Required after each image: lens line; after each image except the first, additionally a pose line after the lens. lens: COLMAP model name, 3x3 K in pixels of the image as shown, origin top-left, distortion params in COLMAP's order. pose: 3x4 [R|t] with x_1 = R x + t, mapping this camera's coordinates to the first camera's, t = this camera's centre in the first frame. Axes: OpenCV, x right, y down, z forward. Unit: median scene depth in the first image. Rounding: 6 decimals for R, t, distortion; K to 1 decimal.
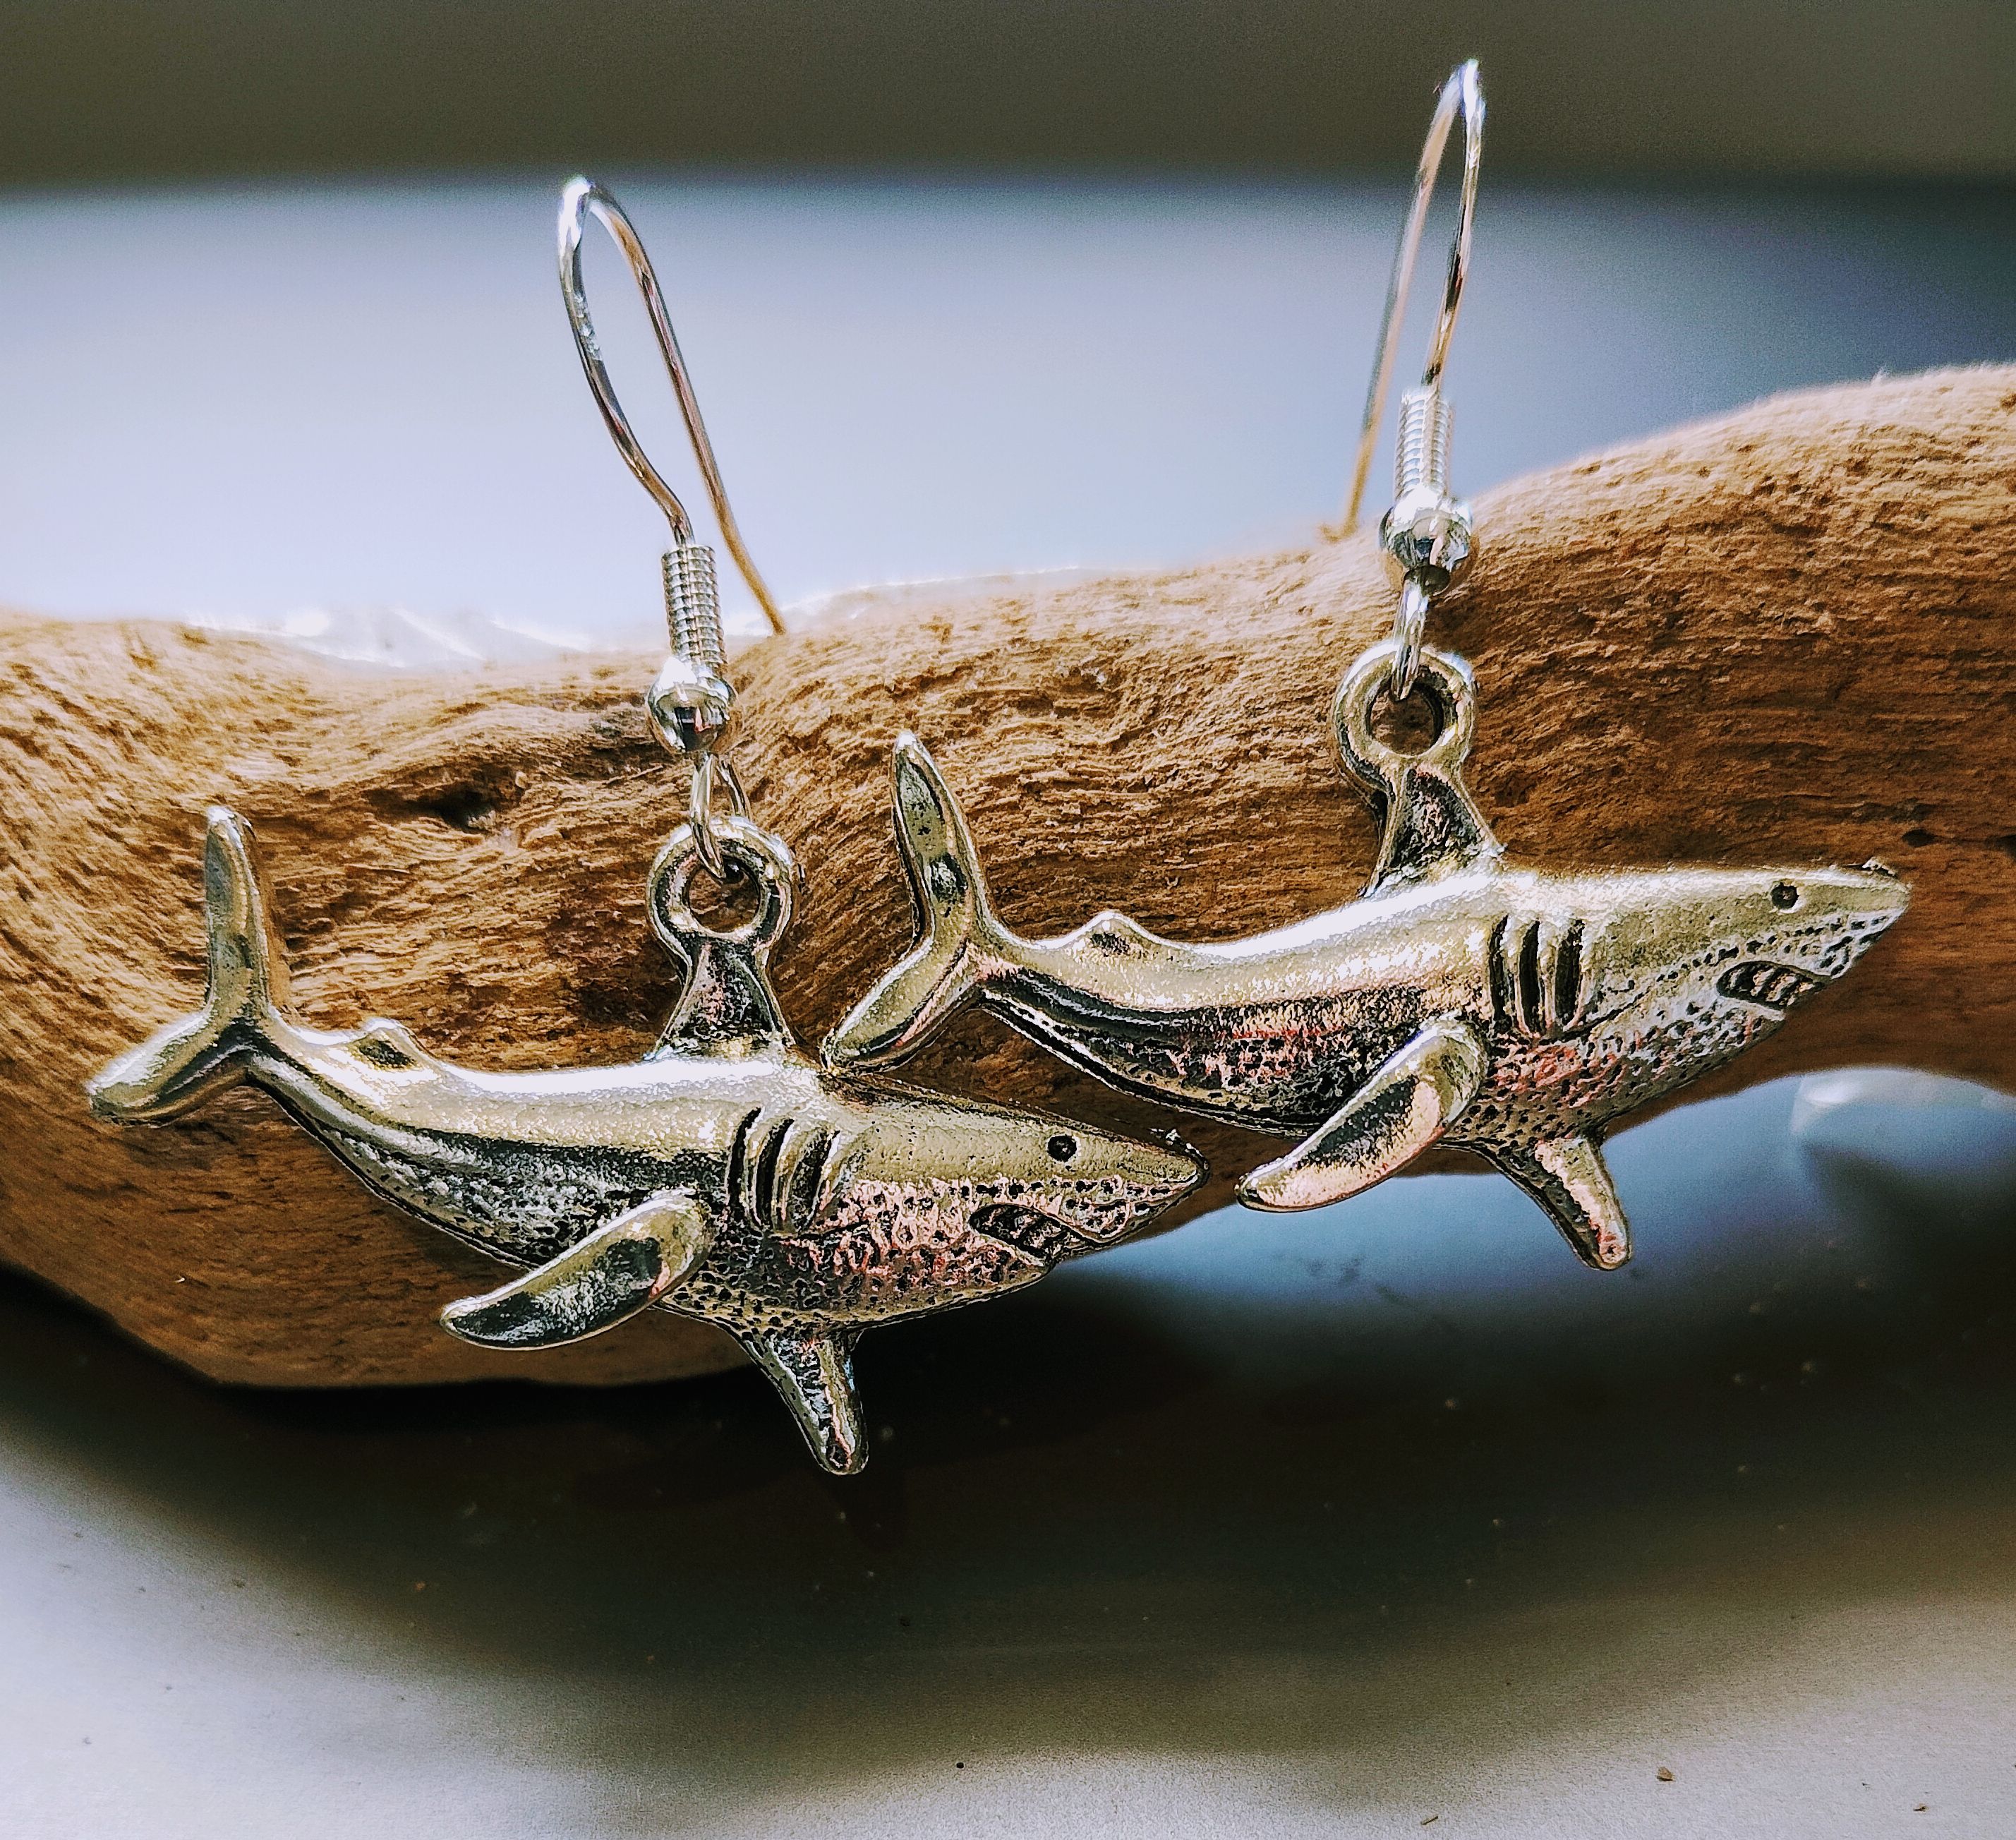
lens RADIAL K [[2613.7, 0, 1037.6], [0, 2613.7, 1423.8], [0, 0, 1]] dist [-0.041807, 0.053978]
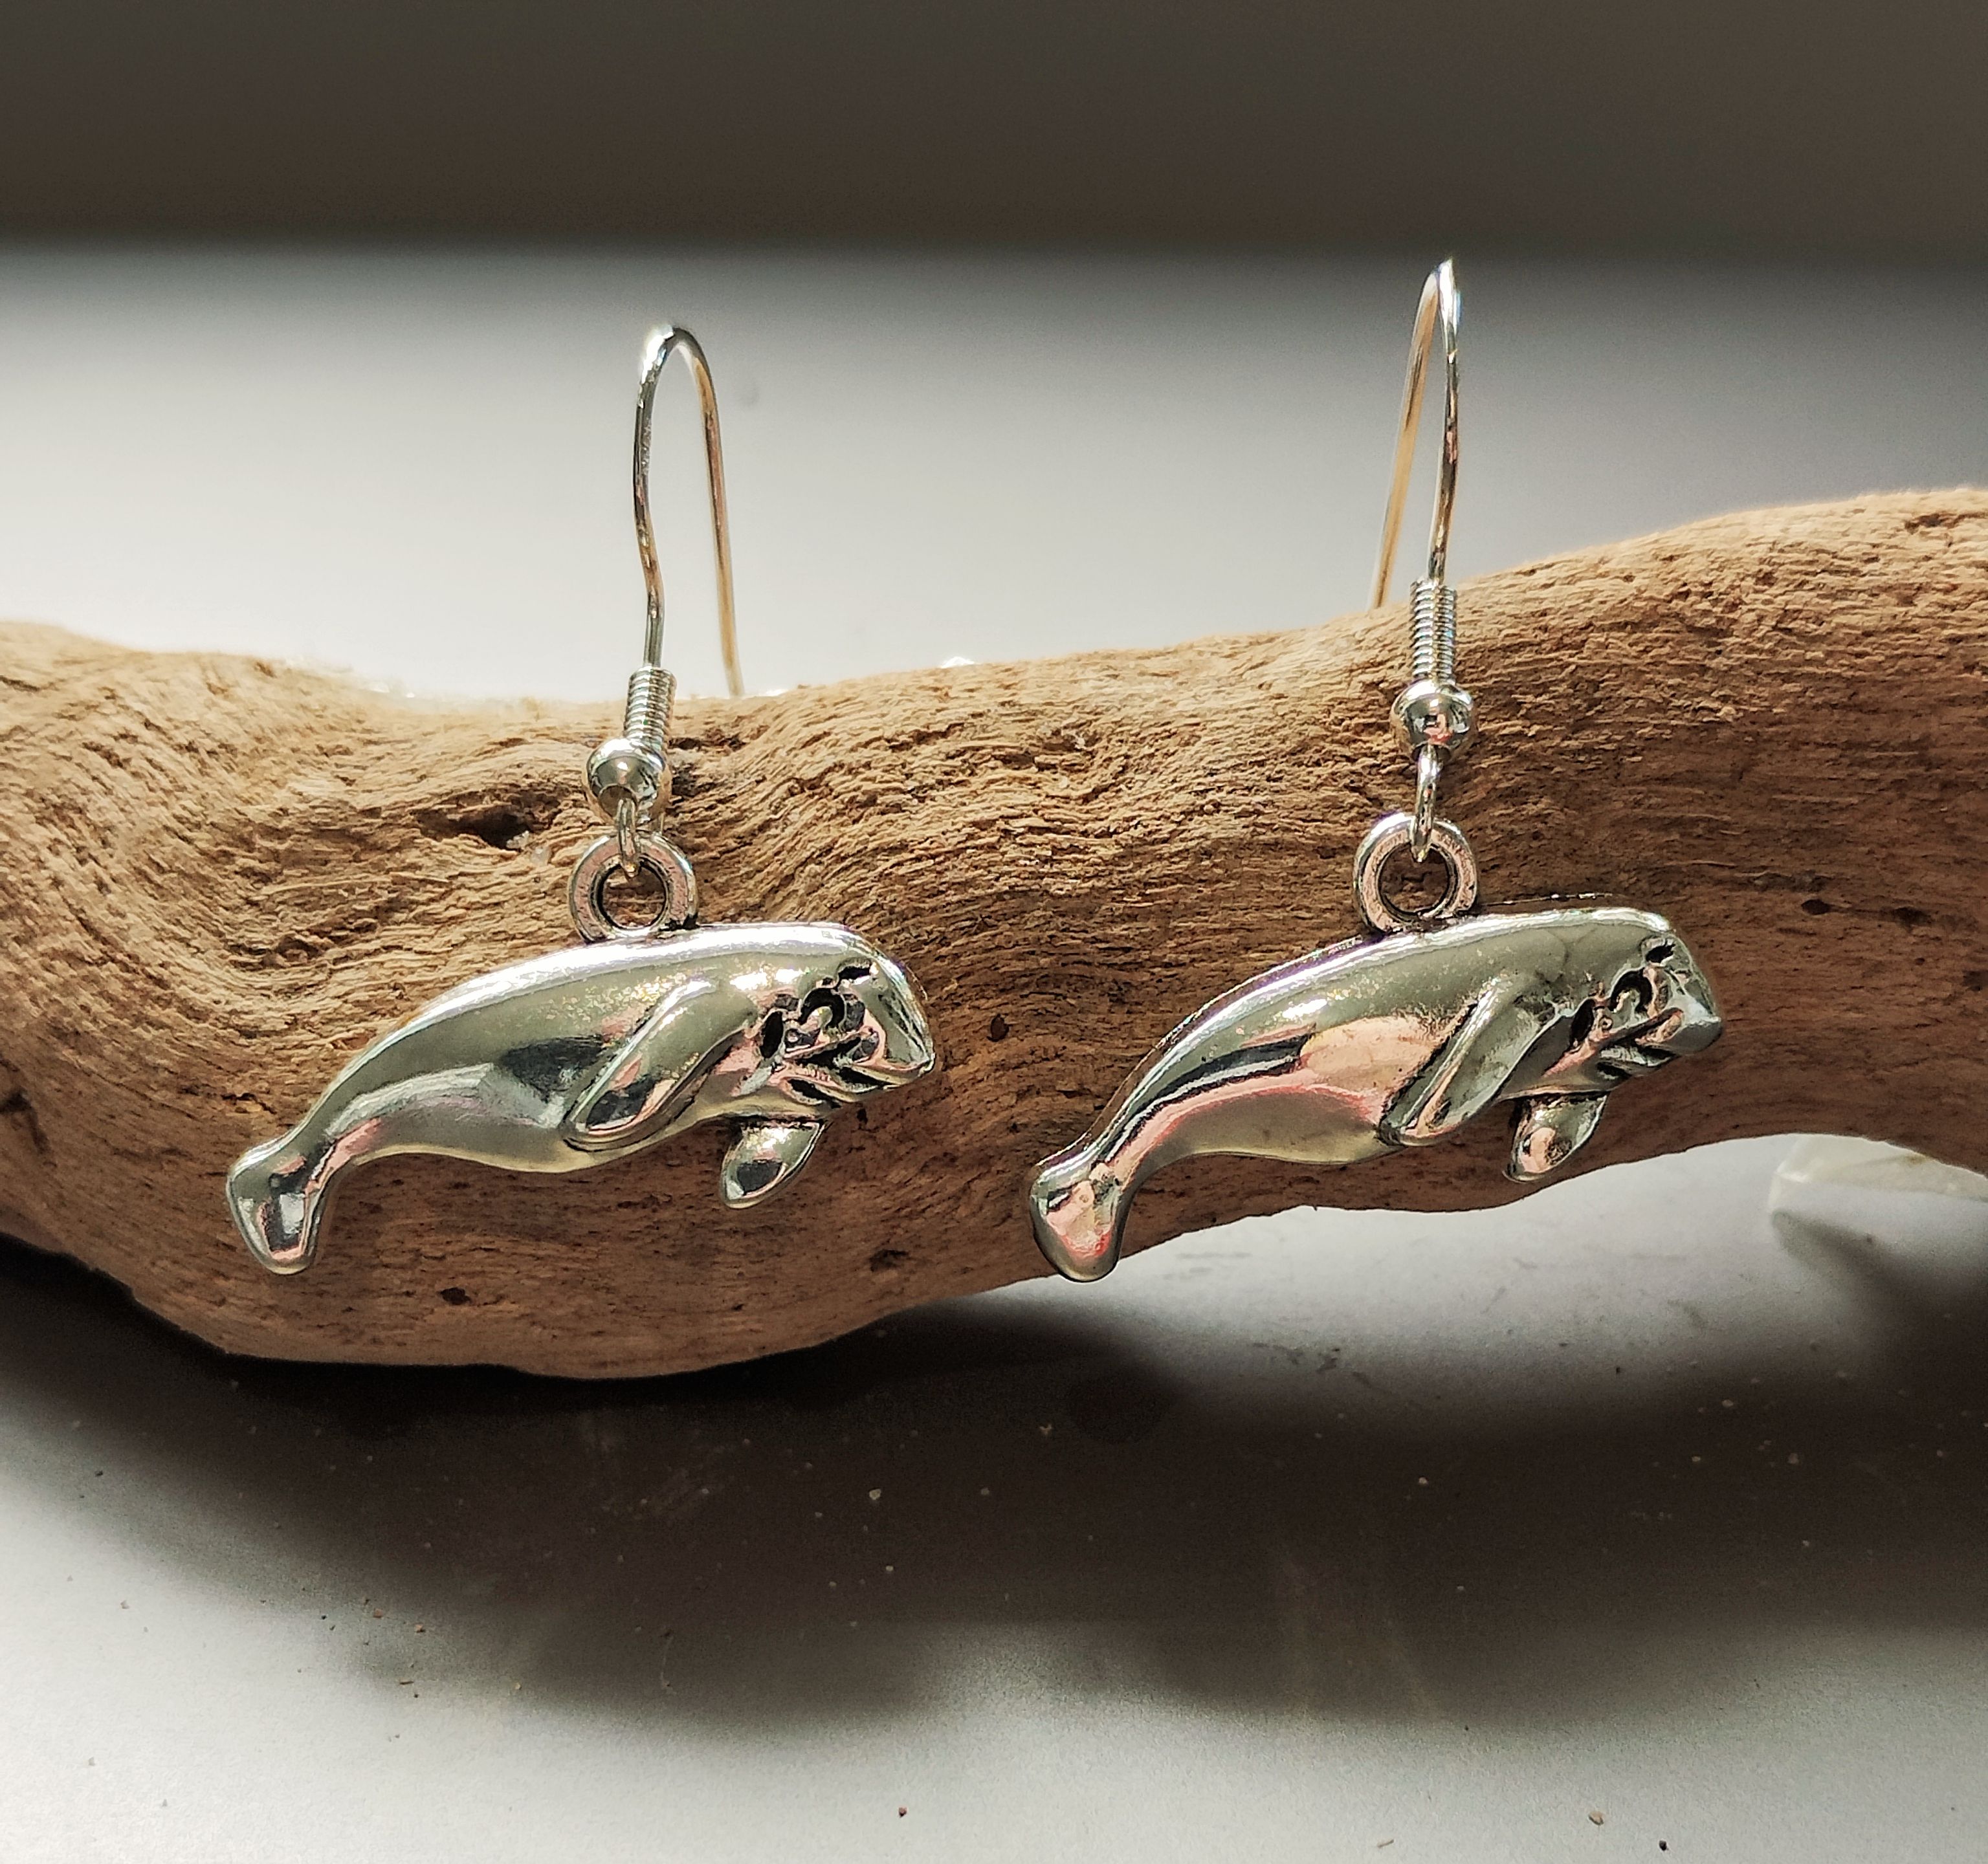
lens RADIAL K [[3699.6, 0, 1005.2], [0, 3699.6, 1281.7], [0, 0, 1]] dist [0.047673, -0.453674]
pose [[0.997745, 0.046084, -0.048797, 0.081422], [-0.052616, 0.988414, -0.142373, 0.170556], [0.041670, 0.144620, 0.988609, -0.532517]]
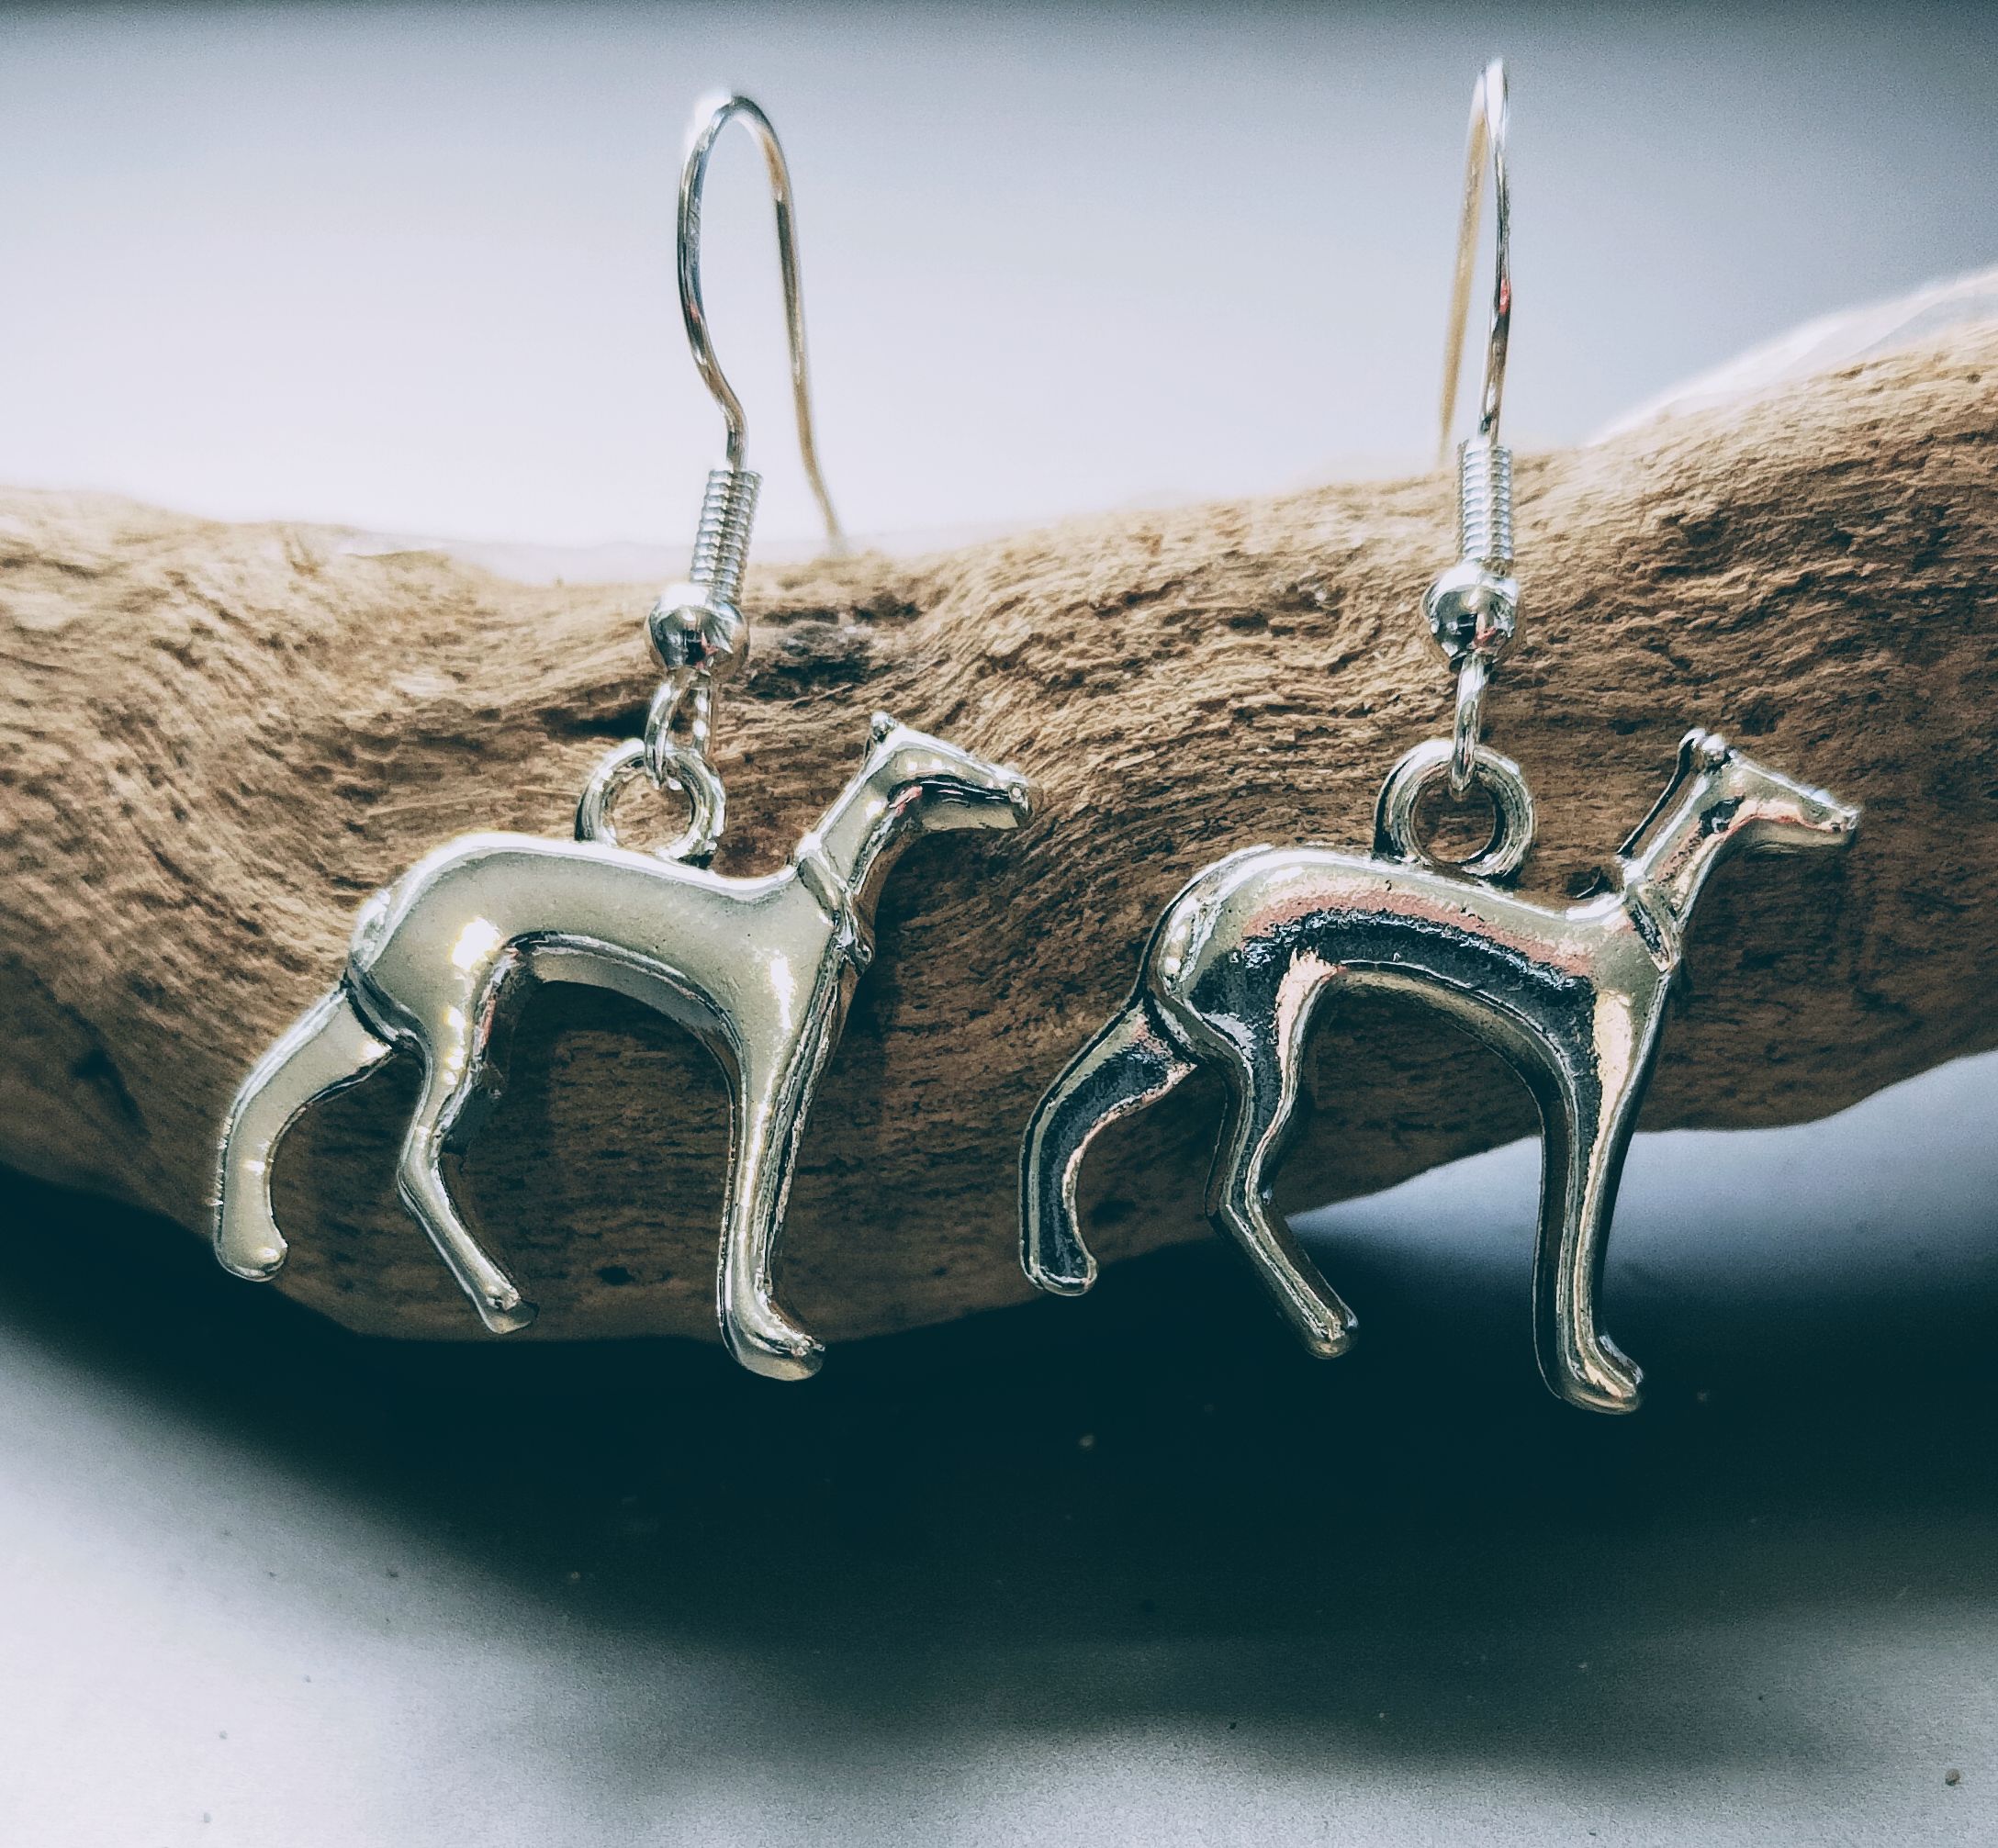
lens RADIAL K [[3351.9, 0, 1077.8], [0, 3351.9, 1315.4], [0, 0, 1]] dist [-0.025800, 0.047889]
pose [[0.998140, 0.016111, -0.058798, 0.012551], [-0.018517, 0.999004, -0.040601, 0.022904], [0.058085, 0.041614, 0.997444, -0.195692]]
